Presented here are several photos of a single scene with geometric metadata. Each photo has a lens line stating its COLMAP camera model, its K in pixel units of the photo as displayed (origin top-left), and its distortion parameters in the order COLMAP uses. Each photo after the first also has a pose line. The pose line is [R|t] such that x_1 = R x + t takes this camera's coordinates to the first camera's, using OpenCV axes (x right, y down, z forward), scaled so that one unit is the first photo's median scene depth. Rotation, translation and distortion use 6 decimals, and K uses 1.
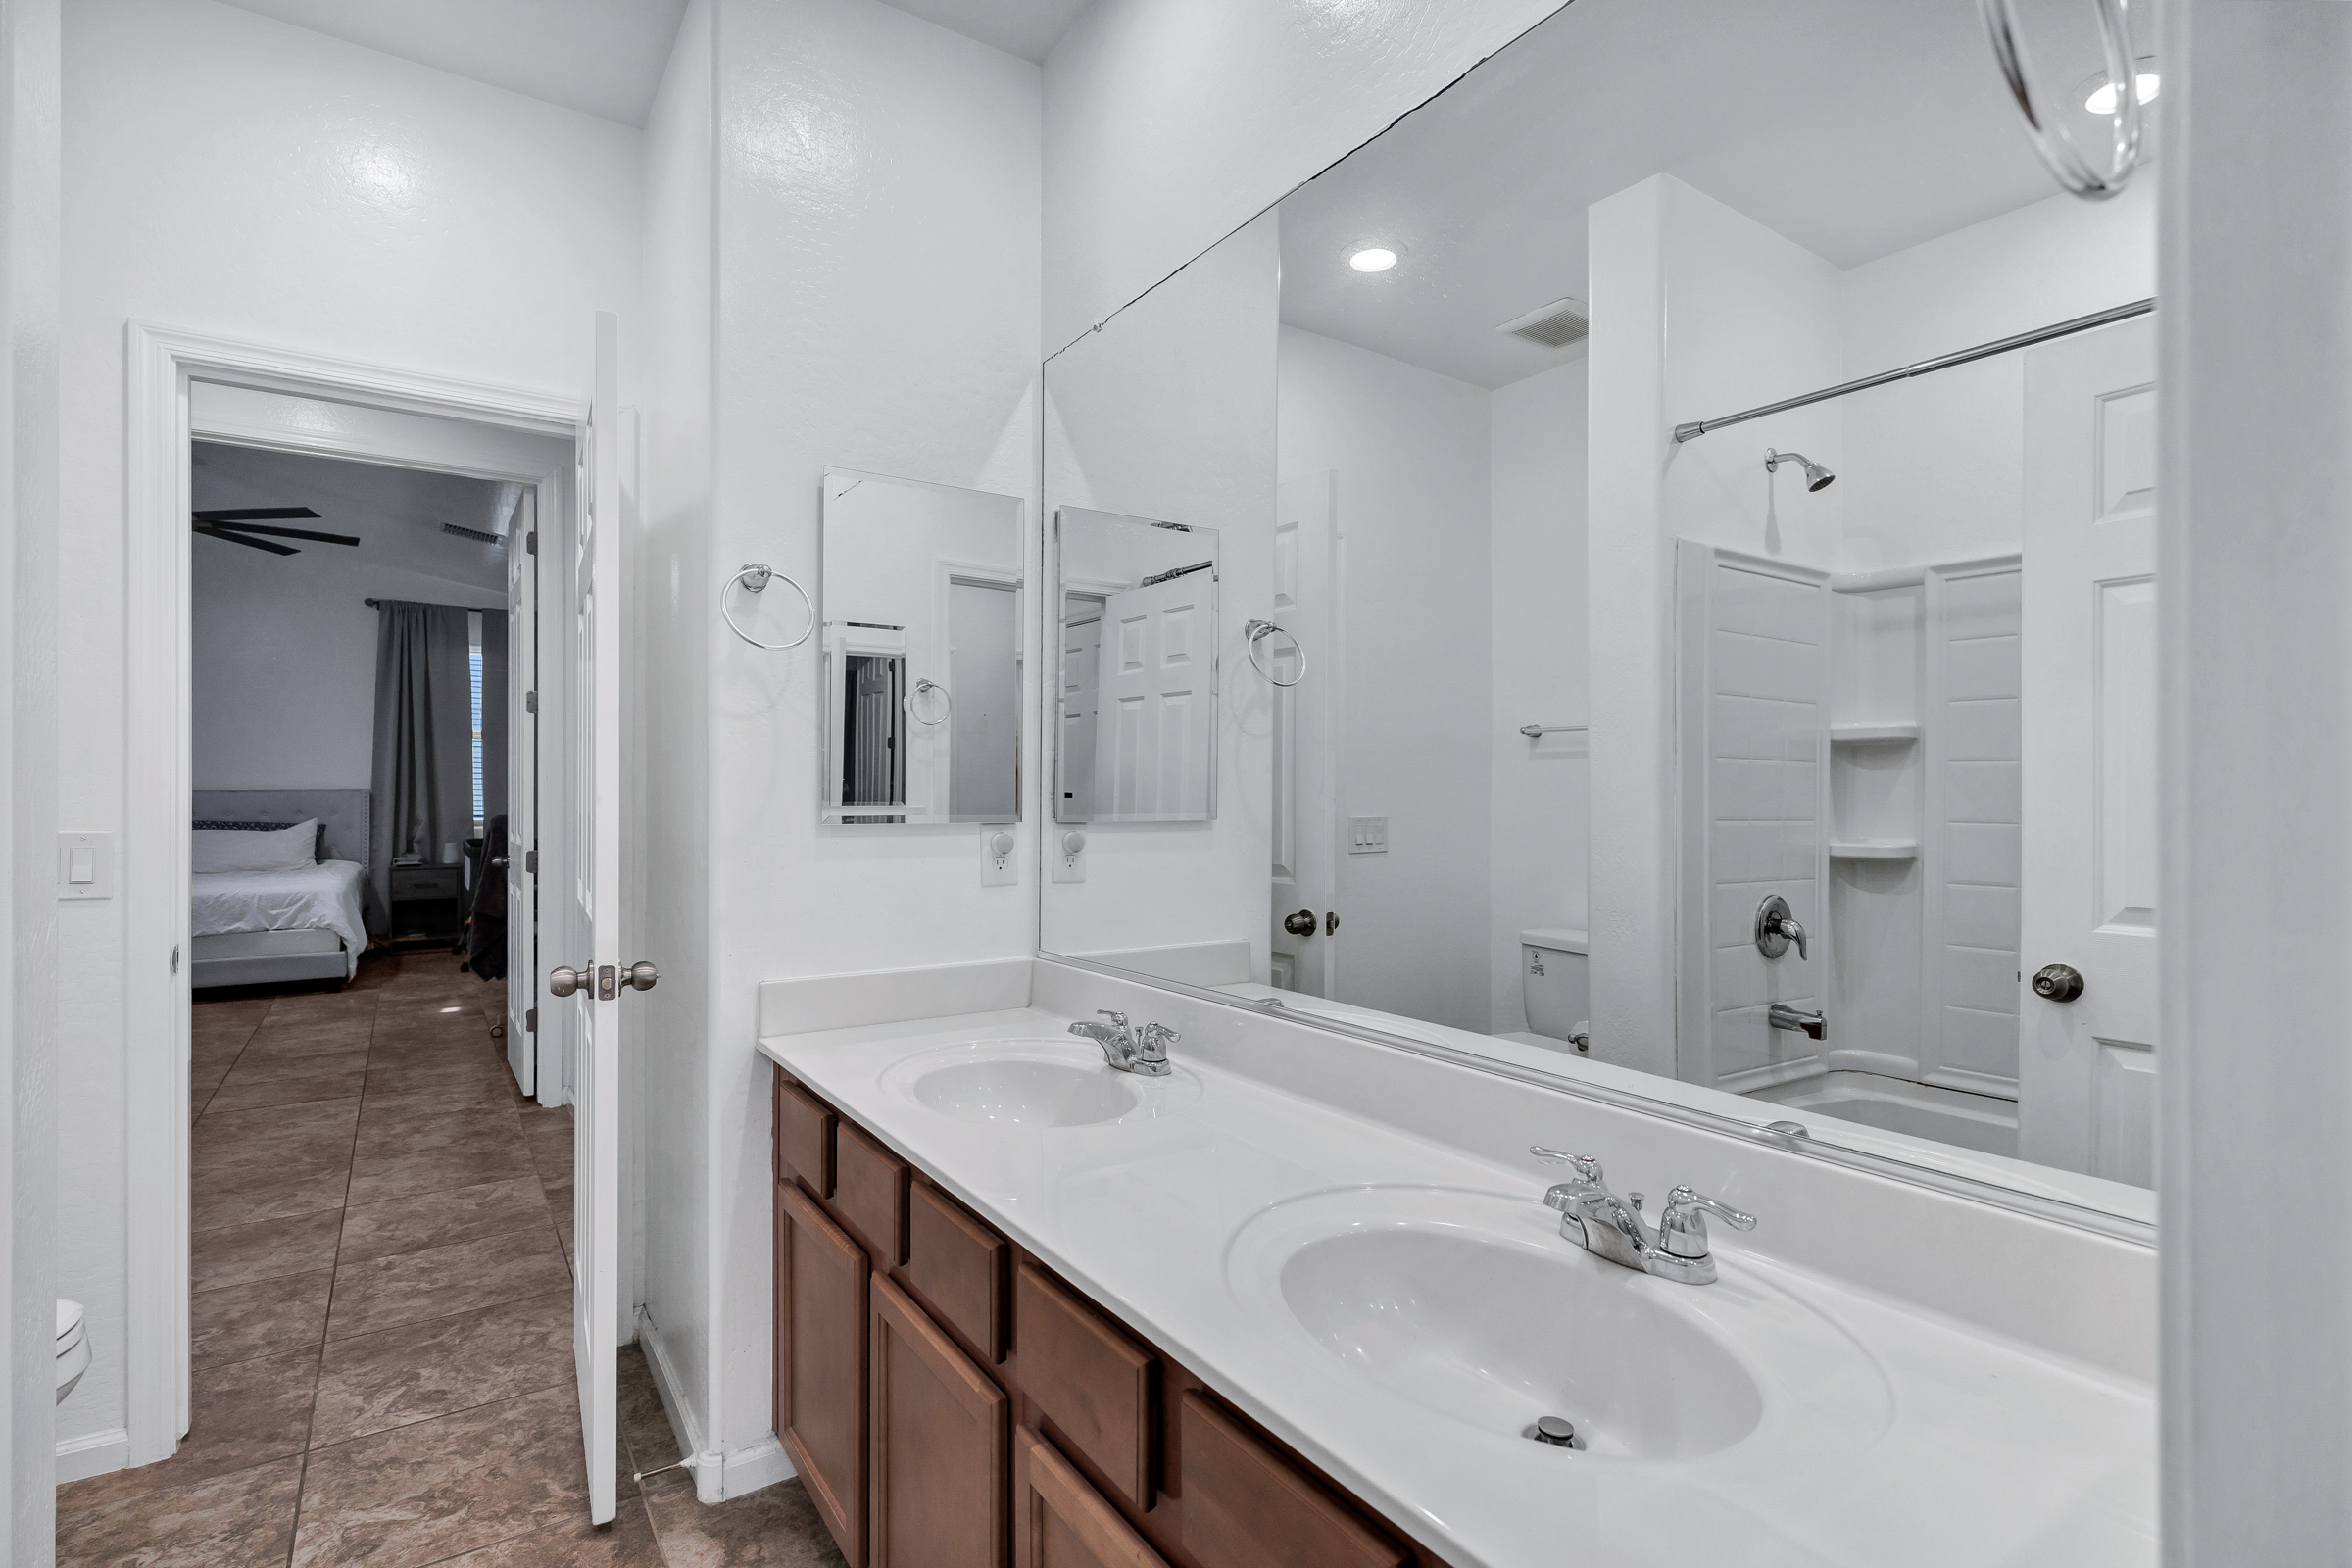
lens RADIAL K [[1177.0, 0, 1179.6], [0, 1177.0, 791.6], [0, 0, 1]] dist [0.007460, -0.001423]
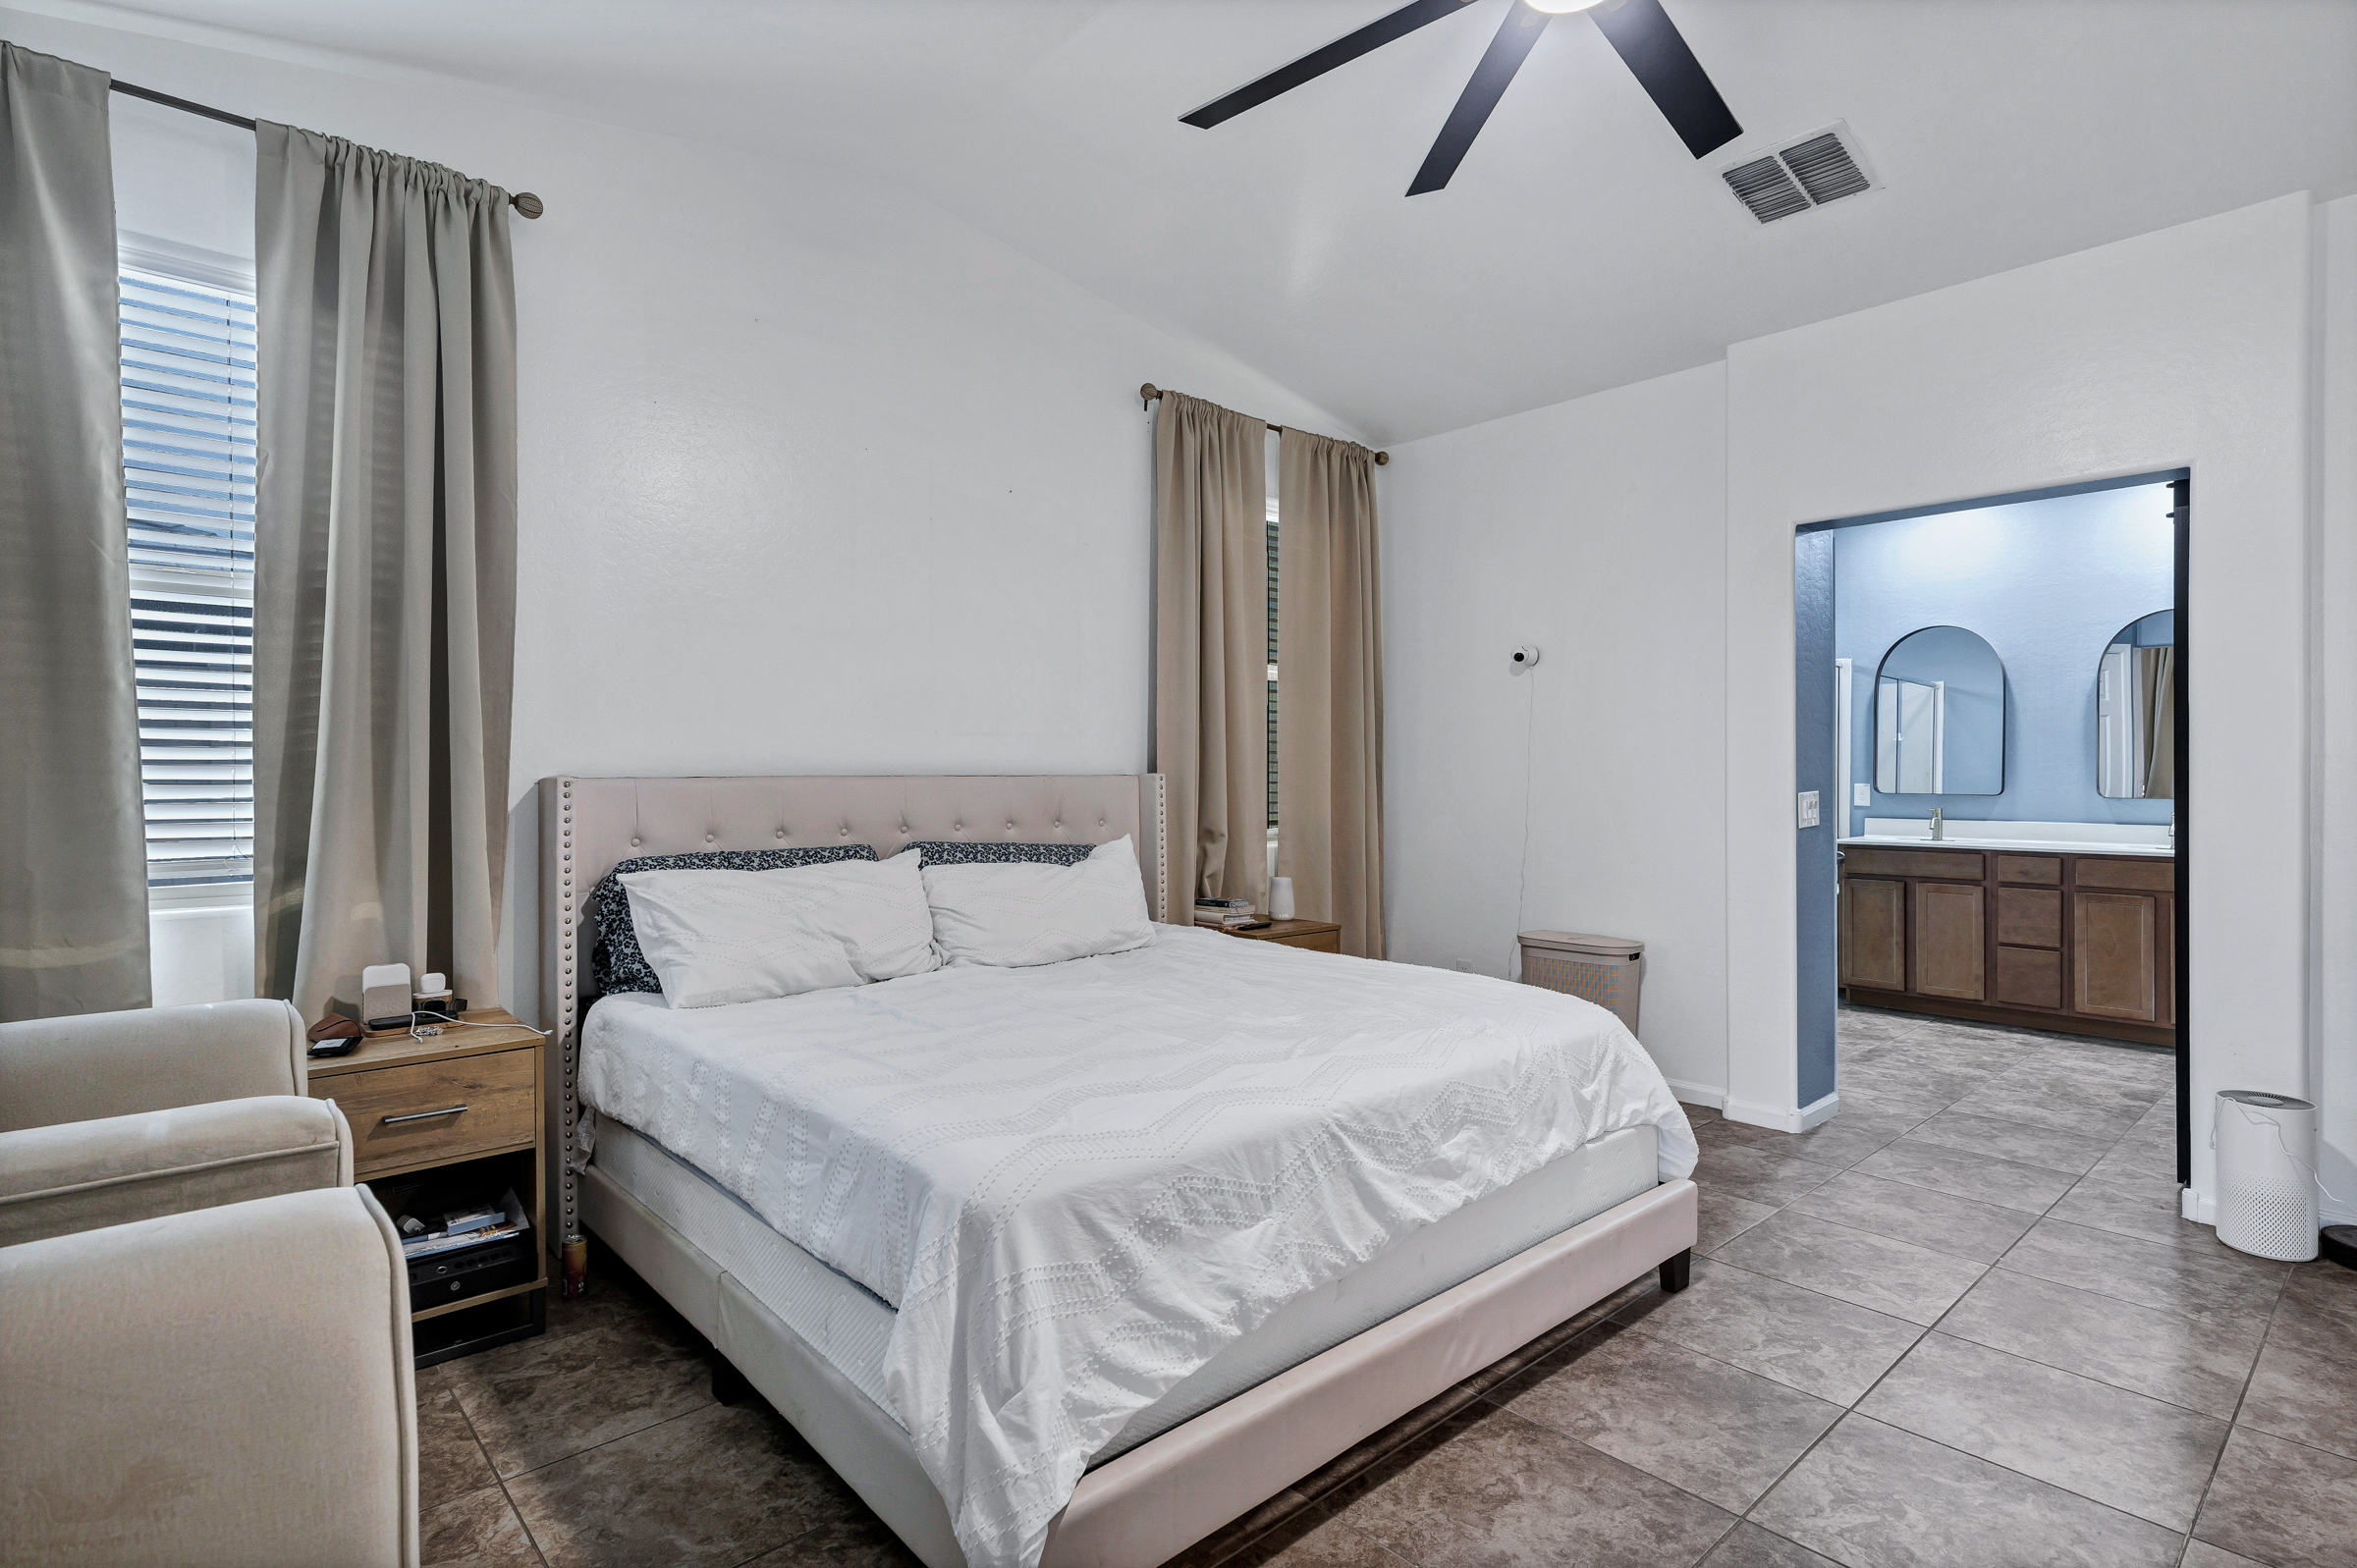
lens RADIAL K [[1179.3, 0, 1182.1], [0, 1179.3, 791.6], [0, 0, 1]] dist [0.007460, -0.001423]
pose [[0.987209, -0.007875, 0.159236, -0.766284], [0.005905, 0.999900, 0.012840, -0.000135], [-0.159322, -0.011736, 0.987157, 0.517670]]
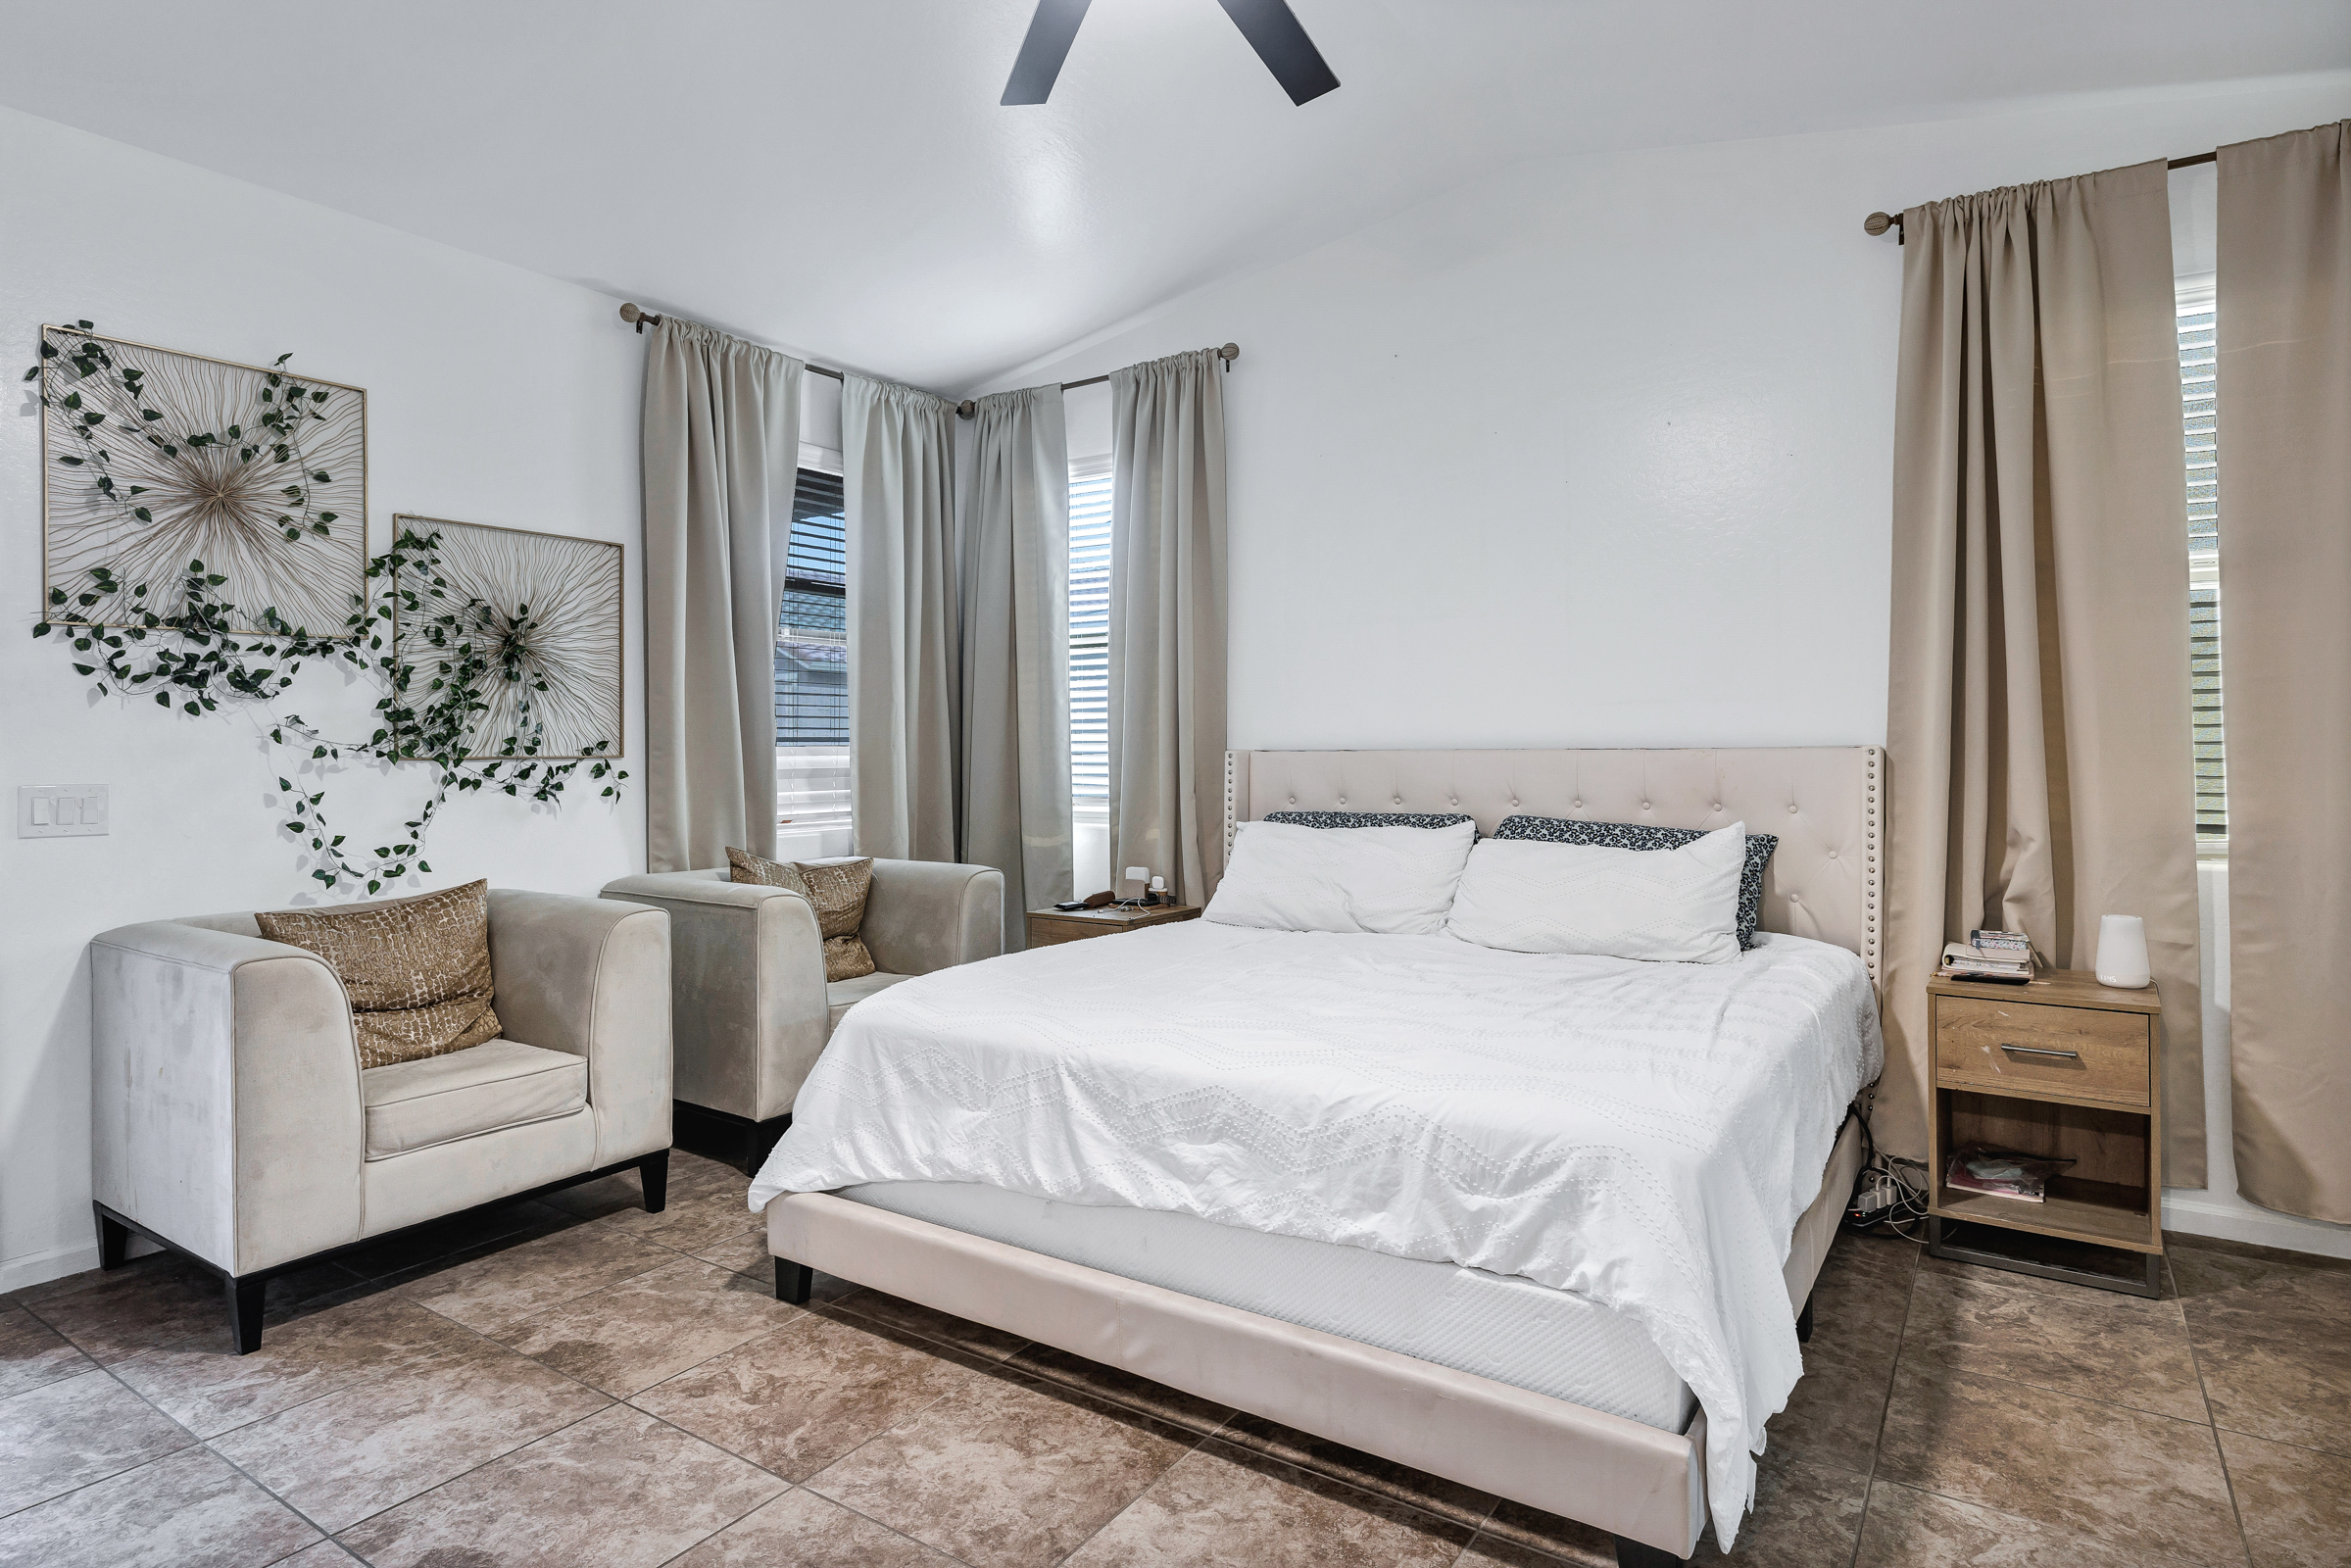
lens RADIAL K [[1274.9, 0, 1164.1], [0, 1274.9, 741.2], [0, 0, 1]] dist [-0.003875, -0.000383]
pose [[0.389424, -0.010473, -0.920999, -0.420545], [0.004969, 0.999945, -0.009270, -0.000160], [0.921045, -0.000966, 0.389454, 0.658128]]
